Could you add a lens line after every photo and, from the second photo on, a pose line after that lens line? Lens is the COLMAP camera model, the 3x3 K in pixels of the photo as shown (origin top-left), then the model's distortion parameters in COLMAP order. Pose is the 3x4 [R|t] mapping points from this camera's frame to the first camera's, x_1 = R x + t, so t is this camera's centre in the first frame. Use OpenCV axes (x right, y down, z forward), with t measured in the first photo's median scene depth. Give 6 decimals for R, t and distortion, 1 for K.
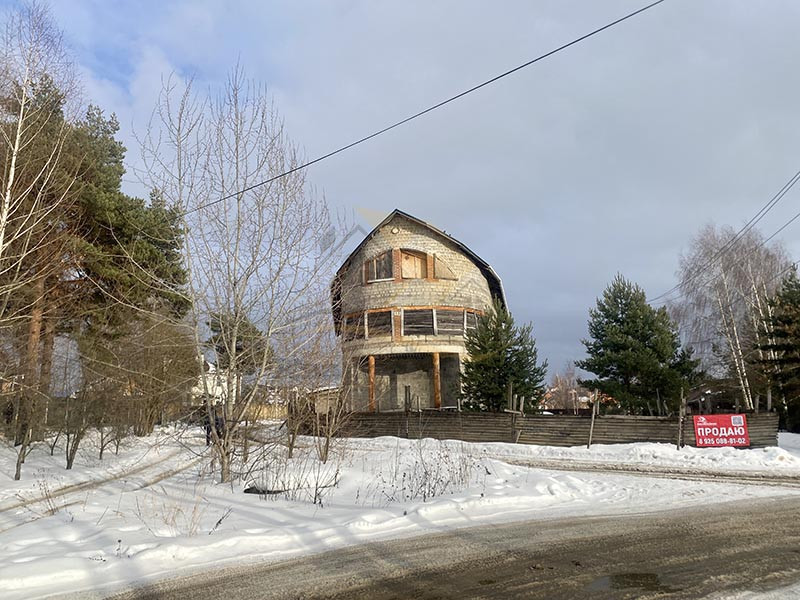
lens RADIAL K [[586.5, 0, 371.9], [0, 586.5, 284.4], [0, 0, 1]] dist [0.000431, -0.000167]
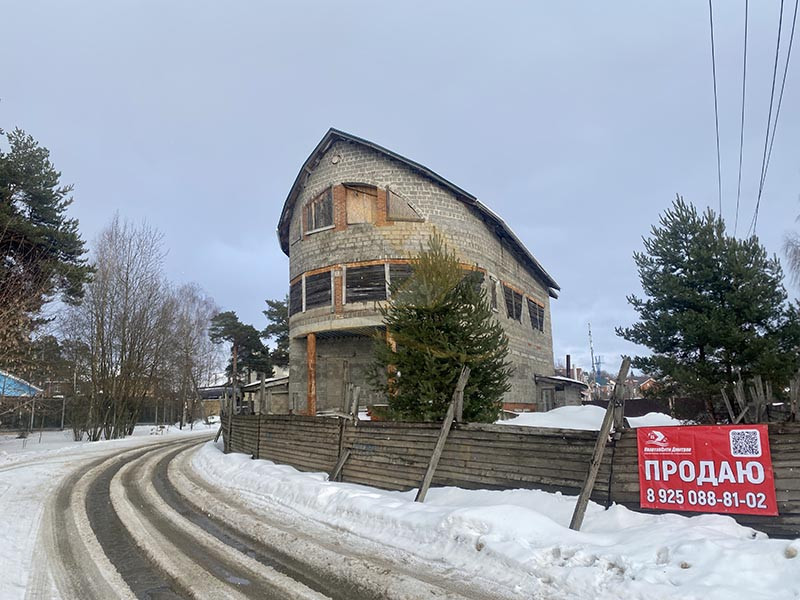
lens RADIAL K [[585.5, 0, 400.0], [0, 585.5, 300.0], [0, 0, 1]] dist [0.035670, -0.002199]
pose [[0.981065, -0.055824, -0.185458, 0.245763], [0.063771, 0.997273, 0.037159, 0.059466], [0.182877, -0.048282, 0.981949, 0.306473]]
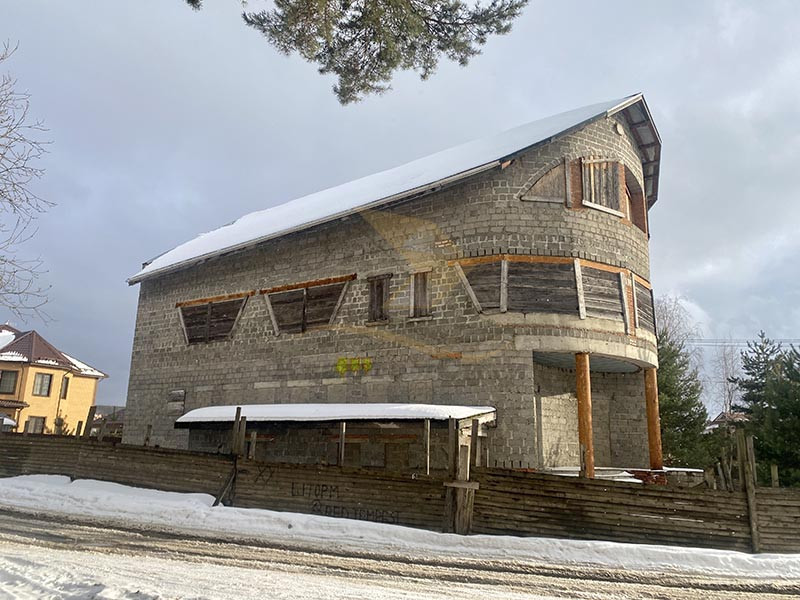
lens RADIAL K [[616.5, 0, 400.0], [0, 616.5, 300.0], [0, 0, 1]] dist [0.004078, -0.003800]
pose [[0.568333, 0.223192, 0.791949, -0.490224], [-0.220742, 0.968581, -0.114558, 0.169441], [-0.792635, -0.109709, 0.599745, 0.823465]]
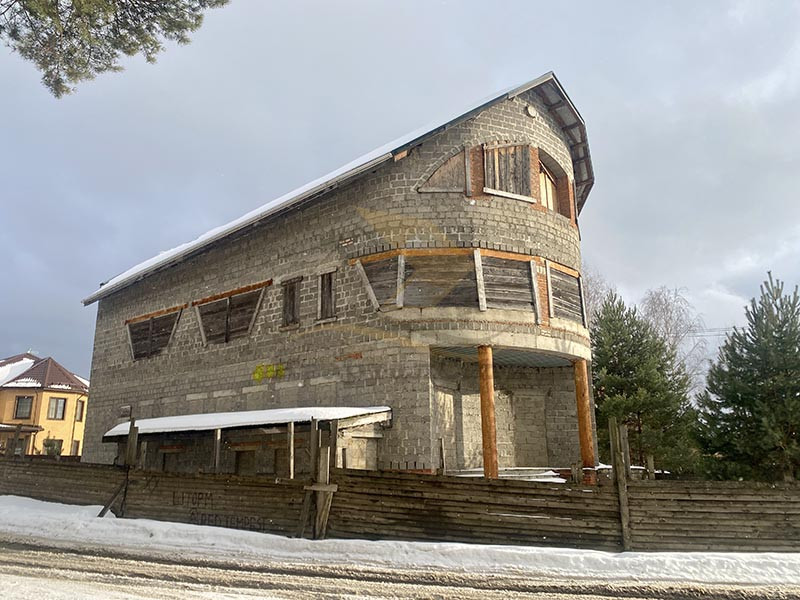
lens RADIAL K [[618.7, 0, 400.0], [0, 618.7, 300.0], [0, 0, 1]] dist [0.005633, -0.010183]
pose [[0.649820, 0.204357, 0.732101, -0.400556], [-0.176042, 0.977454, -0.116587, 0.153289], [-0.739421, -0.053120, 0.671145, 0.731647]]
